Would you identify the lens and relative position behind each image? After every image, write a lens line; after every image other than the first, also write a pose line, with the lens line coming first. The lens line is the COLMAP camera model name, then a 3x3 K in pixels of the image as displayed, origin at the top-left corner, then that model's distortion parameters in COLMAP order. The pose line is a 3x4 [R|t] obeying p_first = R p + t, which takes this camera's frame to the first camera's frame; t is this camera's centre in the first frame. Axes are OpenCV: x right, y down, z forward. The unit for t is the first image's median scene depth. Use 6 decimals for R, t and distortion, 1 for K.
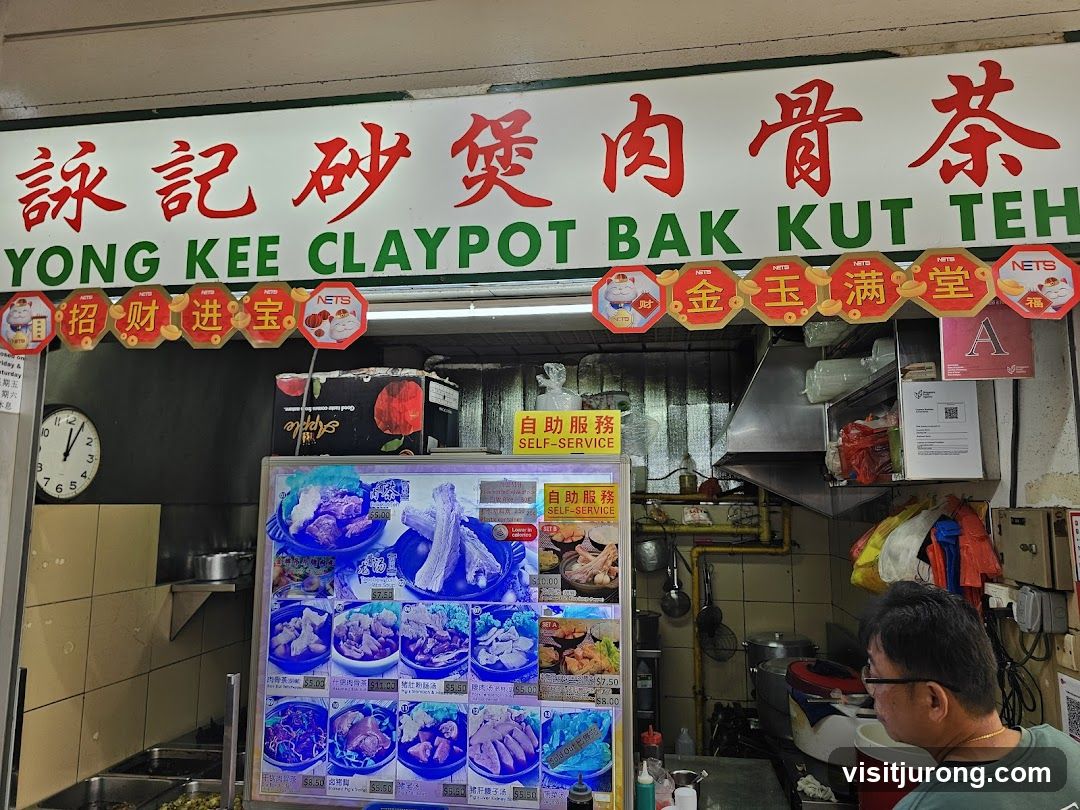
lens RADIAL K [[724.0, 0, 548.8], [0, 724.0, 410.8], [0, 0, 1]] dist [0.050854, -0.045485]
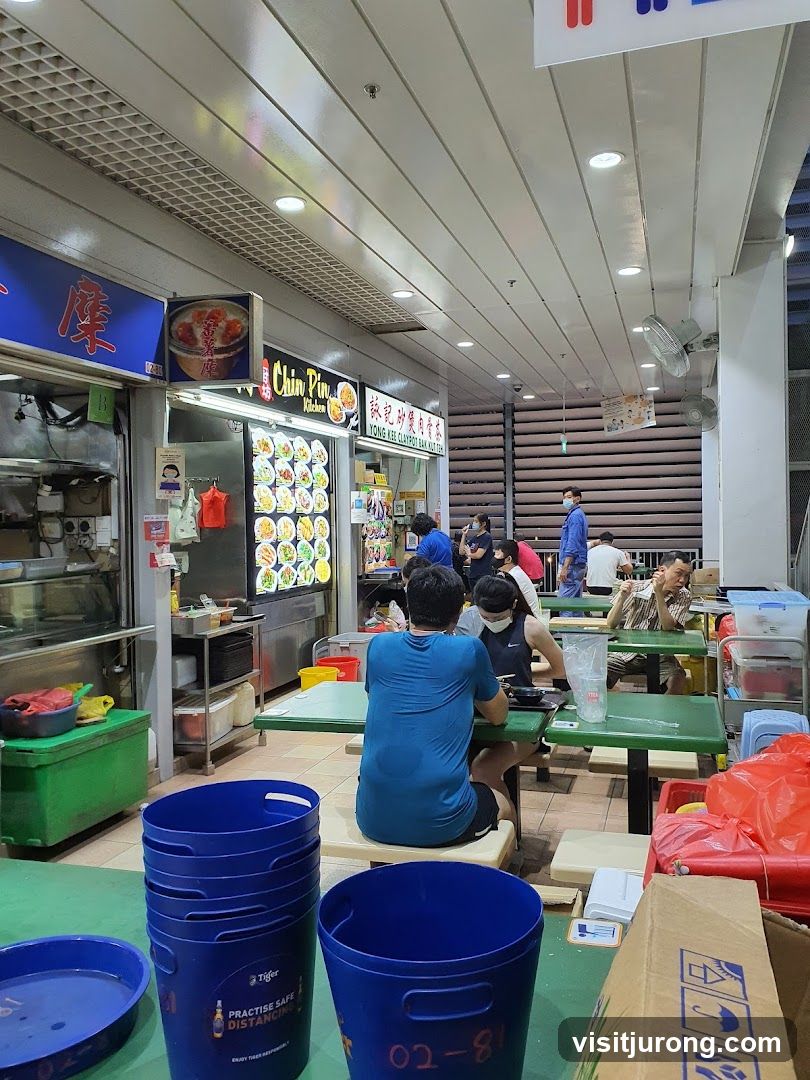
lens RADIAL K [[821.0, 0, 407.1], [0, 821.0, 537.5], [0, 0, 1]] dist [0.033919, -0.048218]
pose [[0.161749, -0.028285, 0.986427, -4.836429], [-0.107224, 0.993167, 0.046060, 0.134838], [-0.980989, -0.113219, 0.157611, 0.122714]]
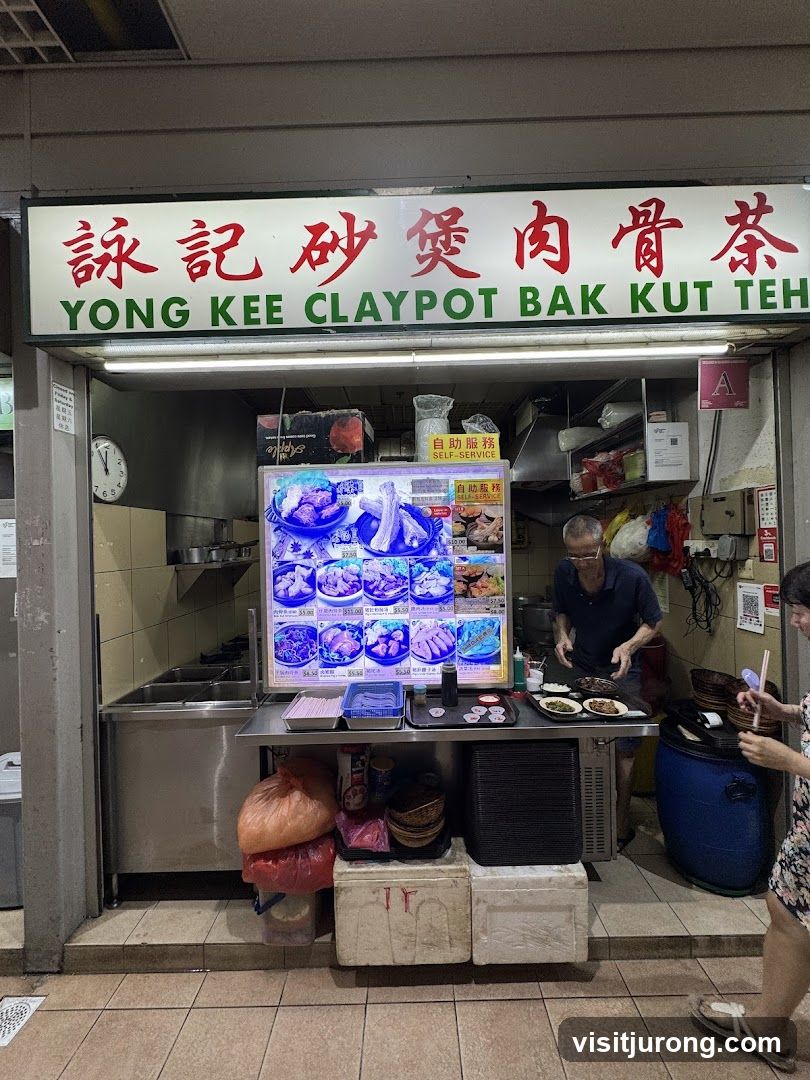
lens RADIAL K [[430.0, 0, 403.6], [0, 430.0, 538.9], [0, 0, 1]] dist [-0.002325, -0.000817]
pose [[0.989249, -0.027608, 0.143609, -0.260572], [0.010412, 0.992822, 0.119143, 0.121045], [-0.145868, -0.116367, 0.982436, 0.108835]]
